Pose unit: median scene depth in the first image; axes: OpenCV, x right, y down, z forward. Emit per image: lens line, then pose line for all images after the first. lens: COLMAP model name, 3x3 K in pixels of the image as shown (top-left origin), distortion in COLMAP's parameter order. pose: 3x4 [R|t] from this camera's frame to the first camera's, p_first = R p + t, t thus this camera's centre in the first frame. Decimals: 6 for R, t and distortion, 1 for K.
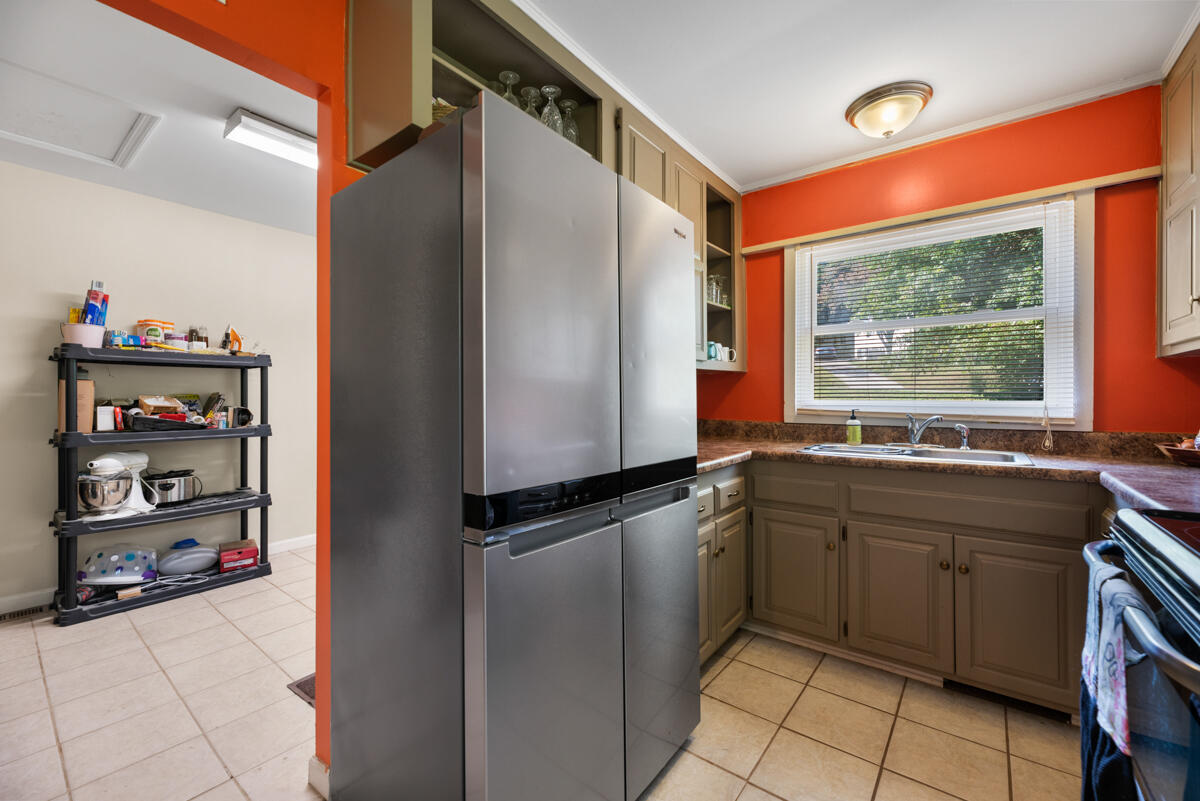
lens RADIAL K [[481.7, 0, 604.6], [0, 481.7, 398.5], [0, 0, 1]] dist [0.000610, 0.000004]
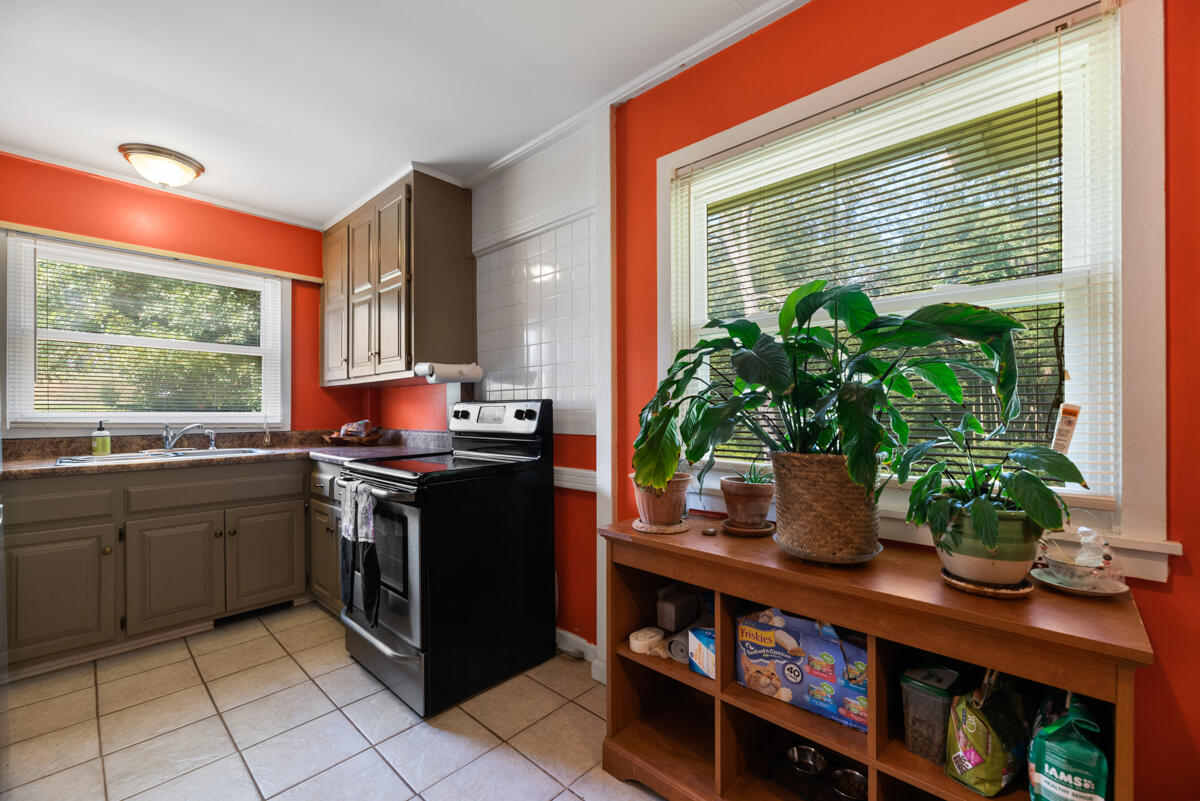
lens RADIAL K [[488.2, 0, 602.9], [0, 488.2, 408.9], [0, 0, 1]] dist [-0.003731, -0.000247]
pose [[0.085554, 0.005026, 0.996321, -0.479399], [-0.000202, 0.999987, -0.005028, 0.003497], [-0.996334, 0.000229, 0.085554, -0.159134]]
